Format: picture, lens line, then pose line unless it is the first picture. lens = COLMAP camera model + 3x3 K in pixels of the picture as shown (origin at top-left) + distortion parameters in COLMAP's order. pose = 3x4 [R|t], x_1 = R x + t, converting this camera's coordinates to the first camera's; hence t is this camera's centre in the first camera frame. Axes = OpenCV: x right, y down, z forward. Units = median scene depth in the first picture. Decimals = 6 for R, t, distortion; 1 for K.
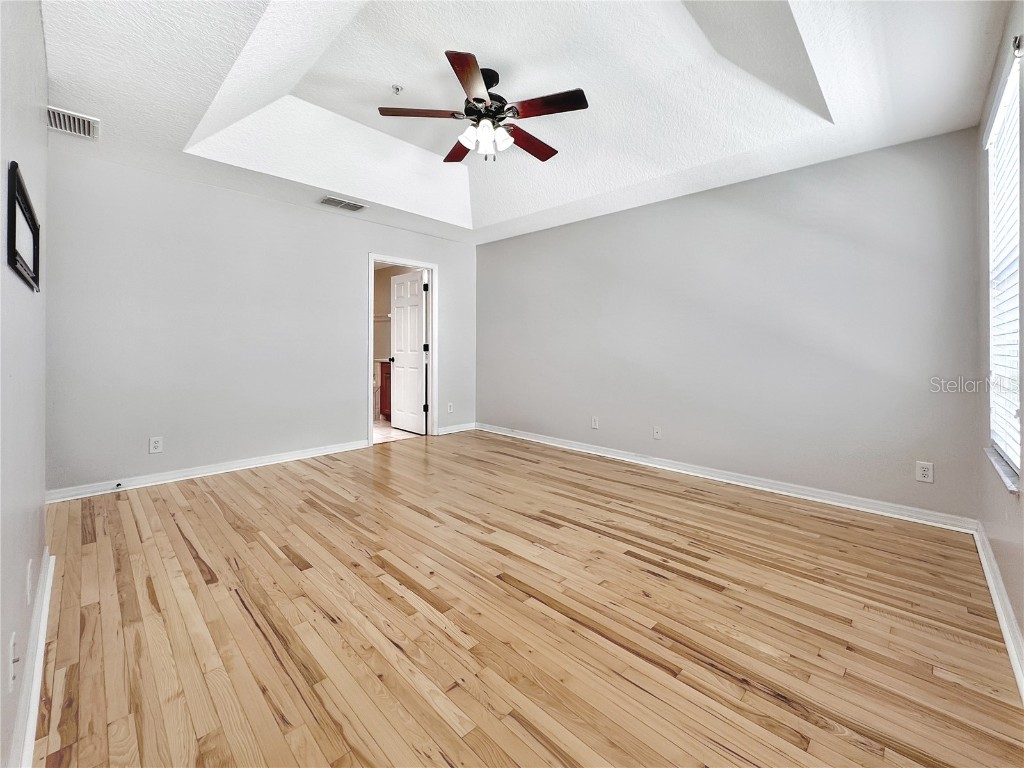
lens RADIAL K [[422.8, 0, 514.1], [0, 422.8, 405.6], [0, 0, 1]] dist [-0.001010, -0.000030]
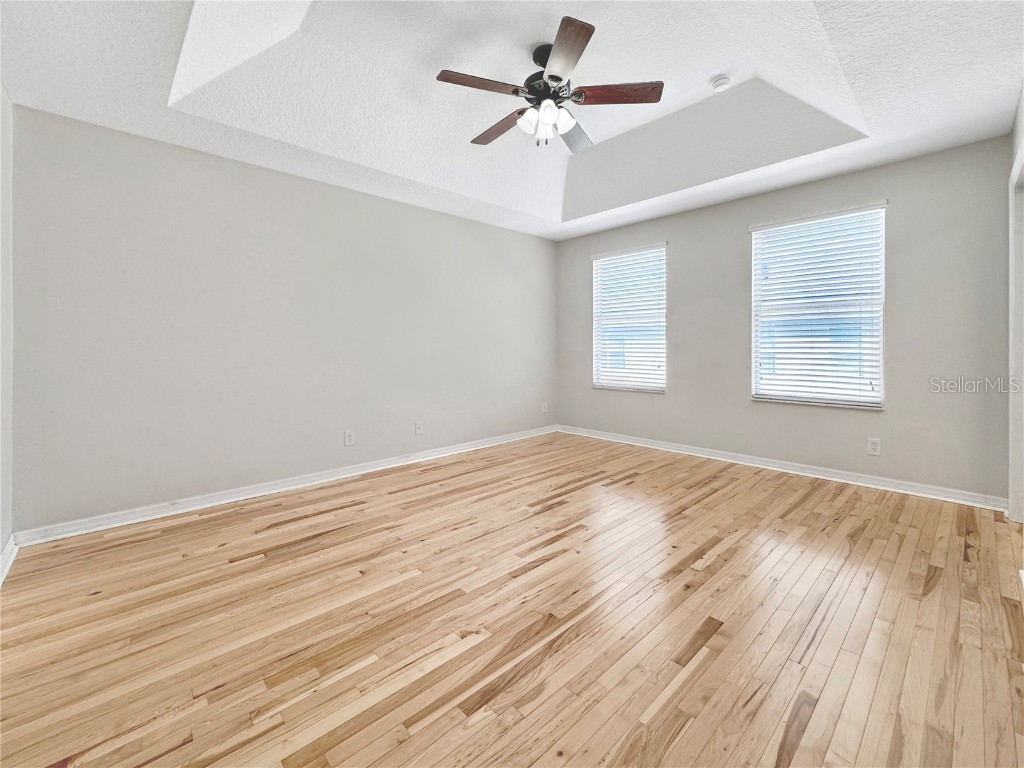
lens RADIAL K [[419.5, 0, 523.1], [0, 419.5, 400.6], [0, 0, 1]] dist [-0.009770, 0.001016]
pose [[0.036067, -0.131223, 0.990697, -1.021852], [0.145385, 0.981484, 0.124710, -0.146887], [-0.988718, 0.139534, 0.054477, 1.042166]]
